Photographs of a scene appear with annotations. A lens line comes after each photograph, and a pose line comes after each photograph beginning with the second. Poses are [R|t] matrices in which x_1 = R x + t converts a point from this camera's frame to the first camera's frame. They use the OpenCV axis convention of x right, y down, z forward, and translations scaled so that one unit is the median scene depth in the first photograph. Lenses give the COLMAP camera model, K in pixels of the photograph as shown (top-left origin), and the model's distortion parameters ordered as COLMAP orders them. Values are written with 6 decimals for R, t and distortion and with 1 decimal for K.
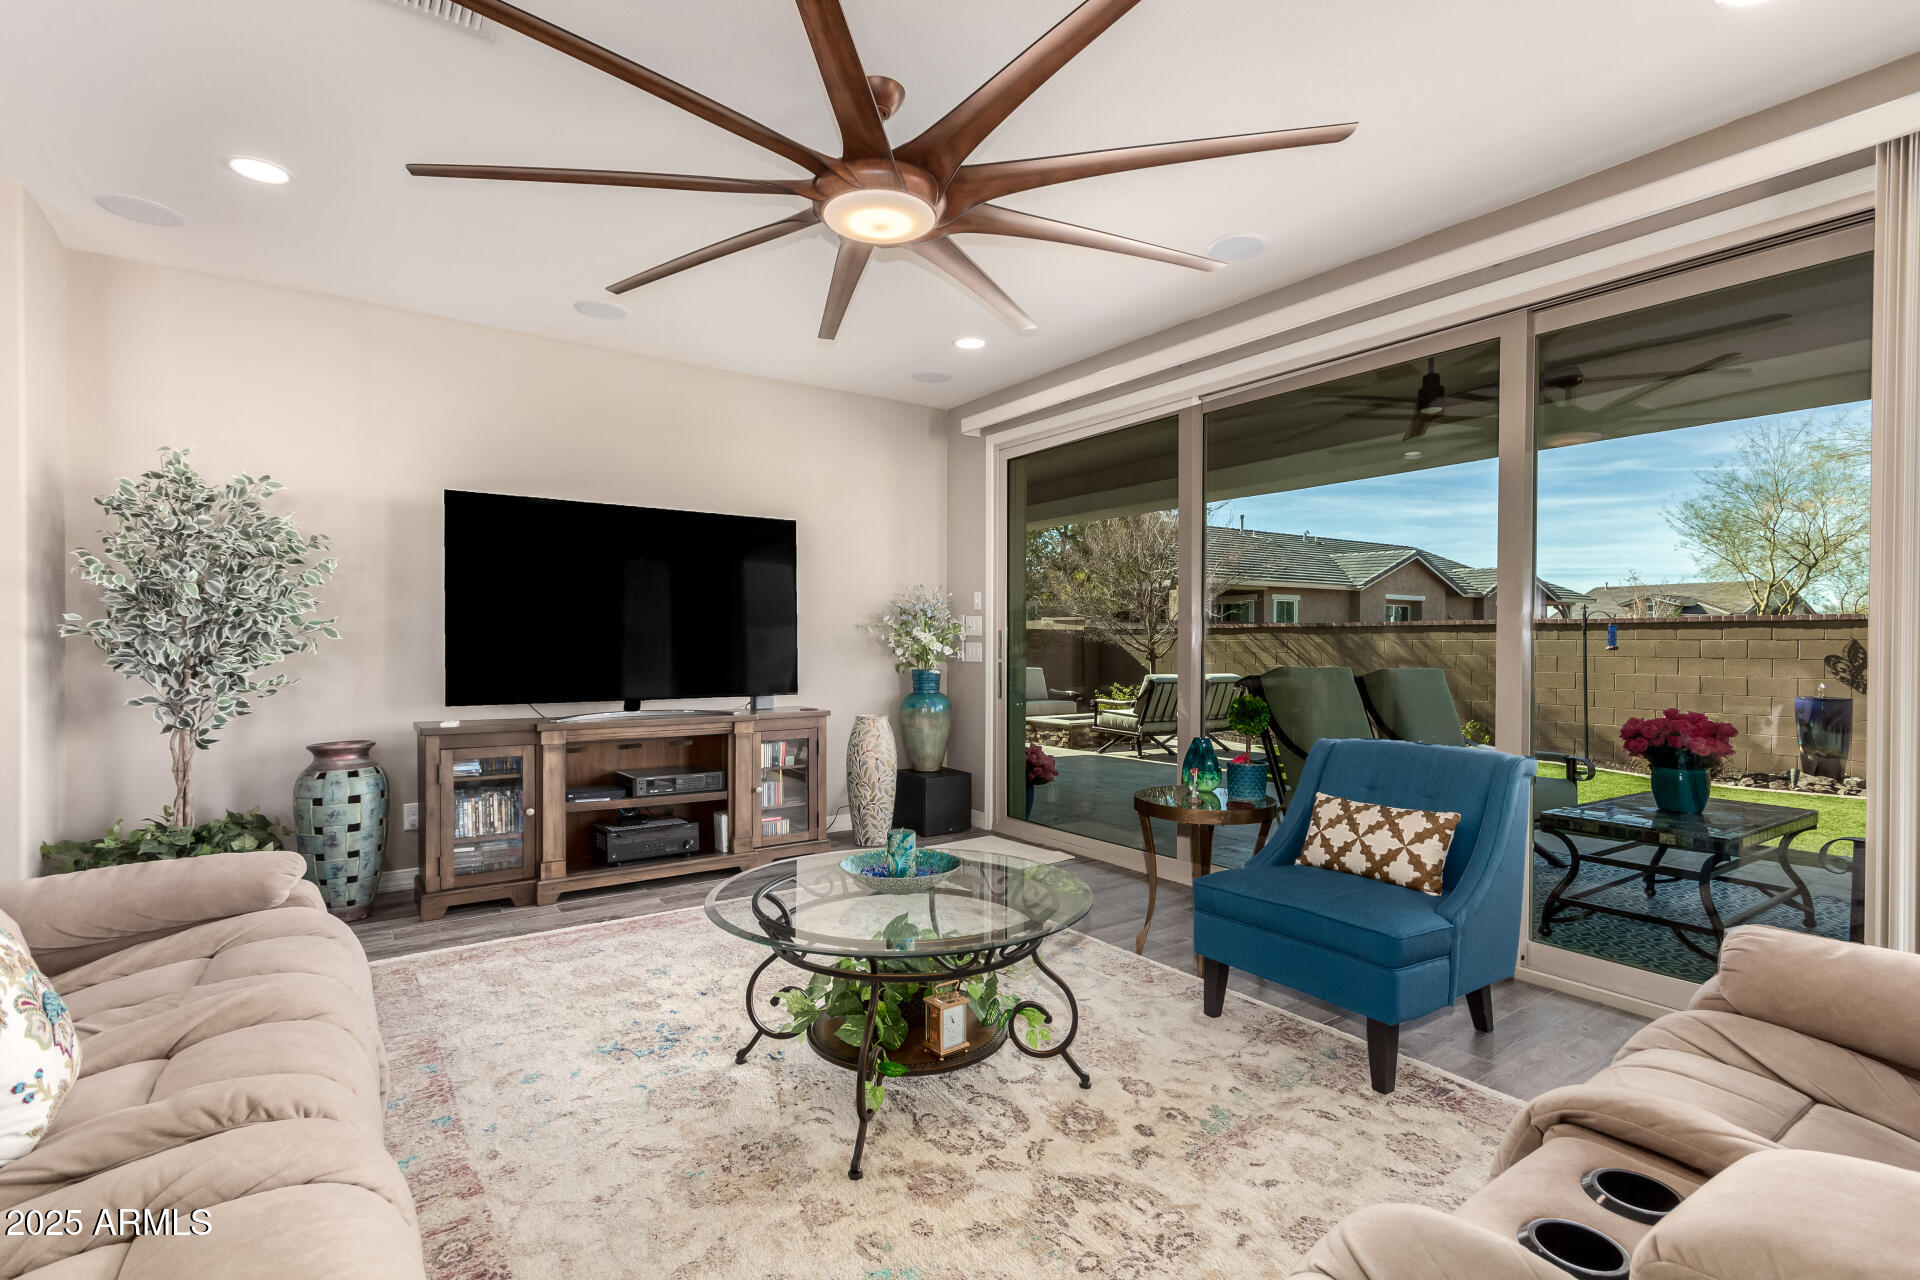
lens RADIAL K [[905.0, 0, 927.4], [0, 905.0, 642.8], [0, 0, 1]] dist [0.002366, 0.000856]
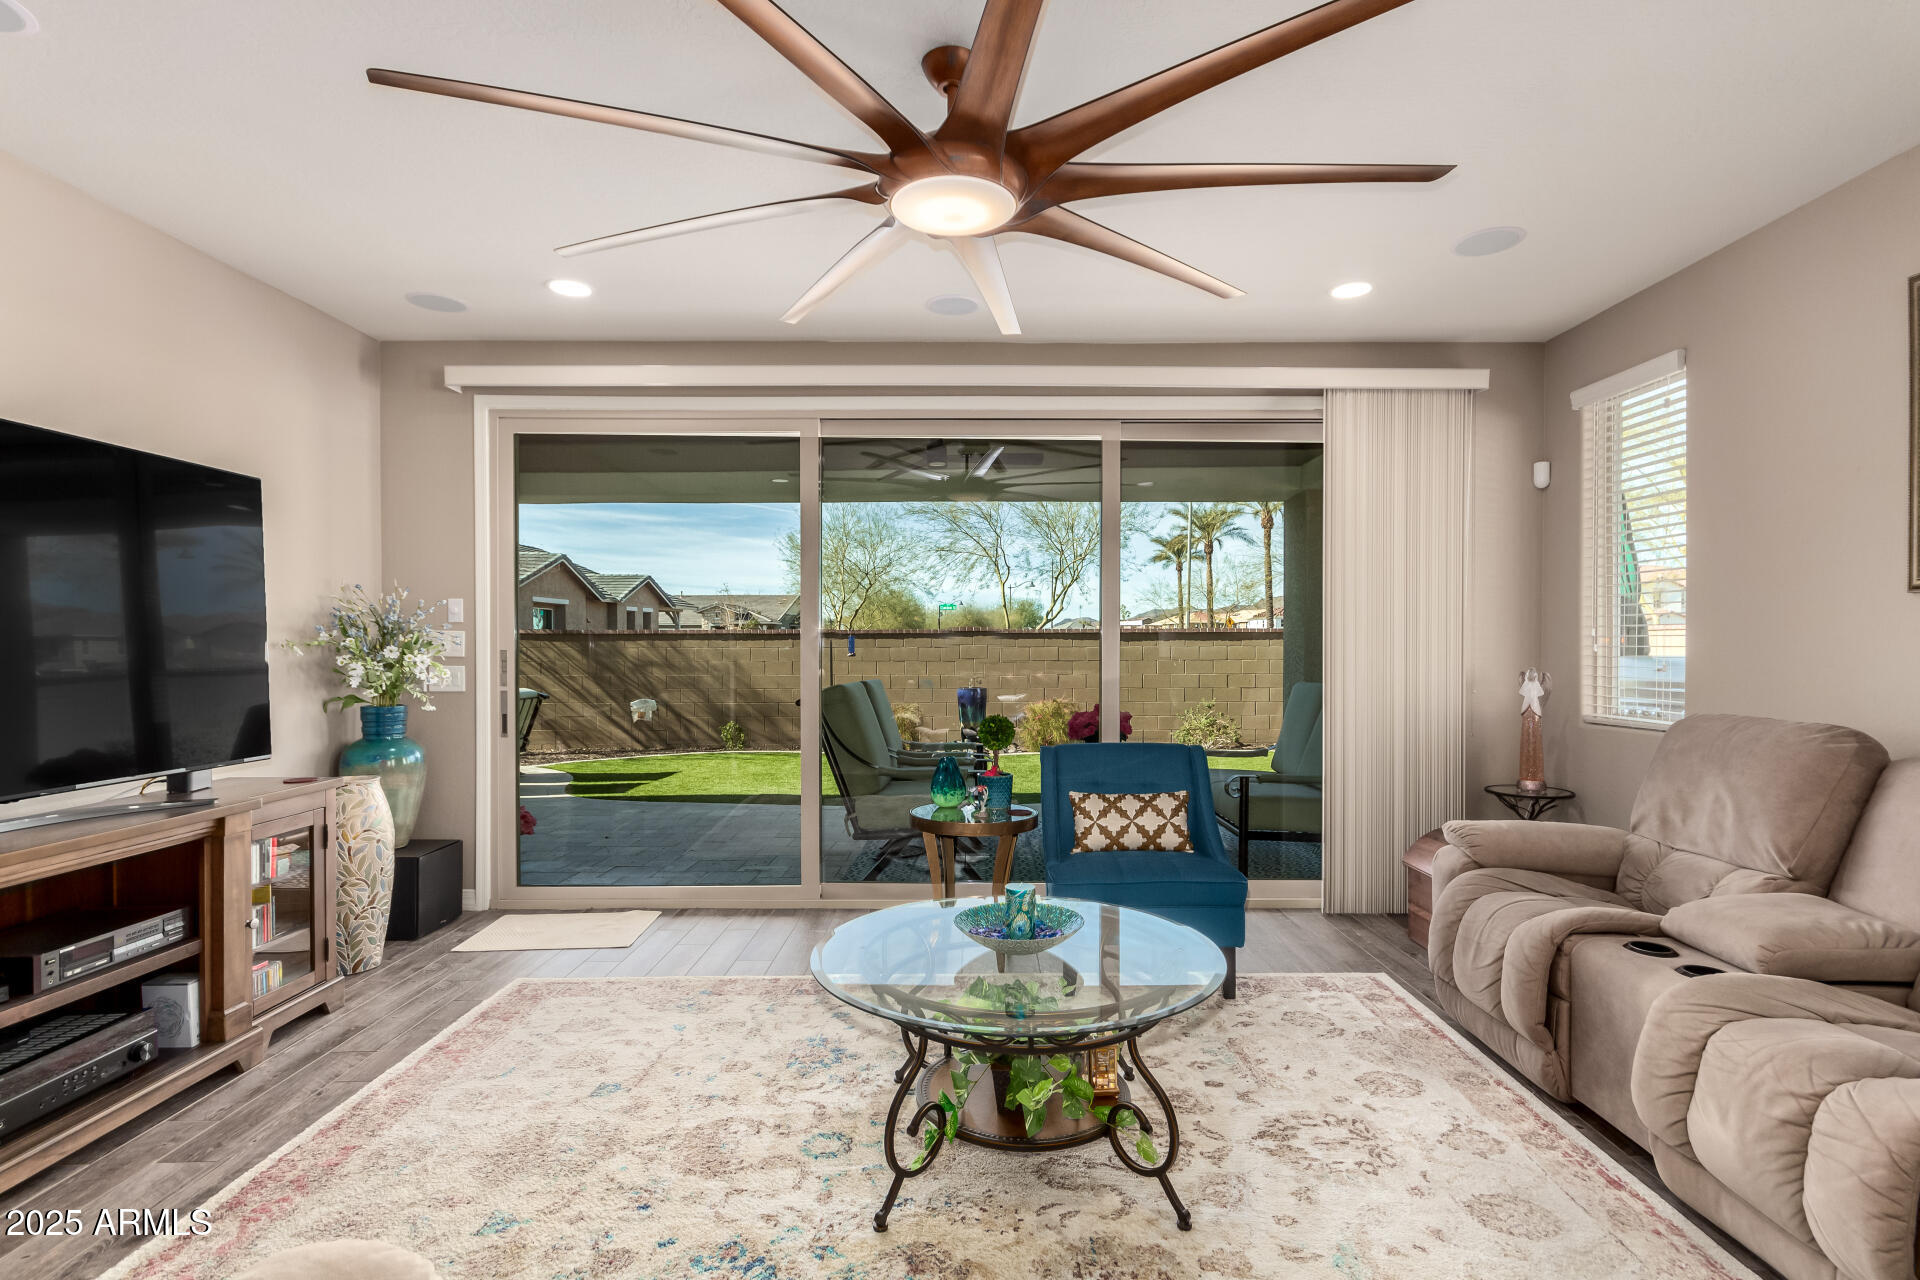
lens RADIAL K [[944.0, 0, 978.0], [0, 944.0, 647.4], [0, 0, 1]] dist [0.005624, 0.001534]
pose [[0.560924, -0.007140, 0.827836, -0.465676], [0.003556, 0.999974, 0.006215, -0.025005], [-0.827859, -0.000542, 0.560935, 0.263805]]
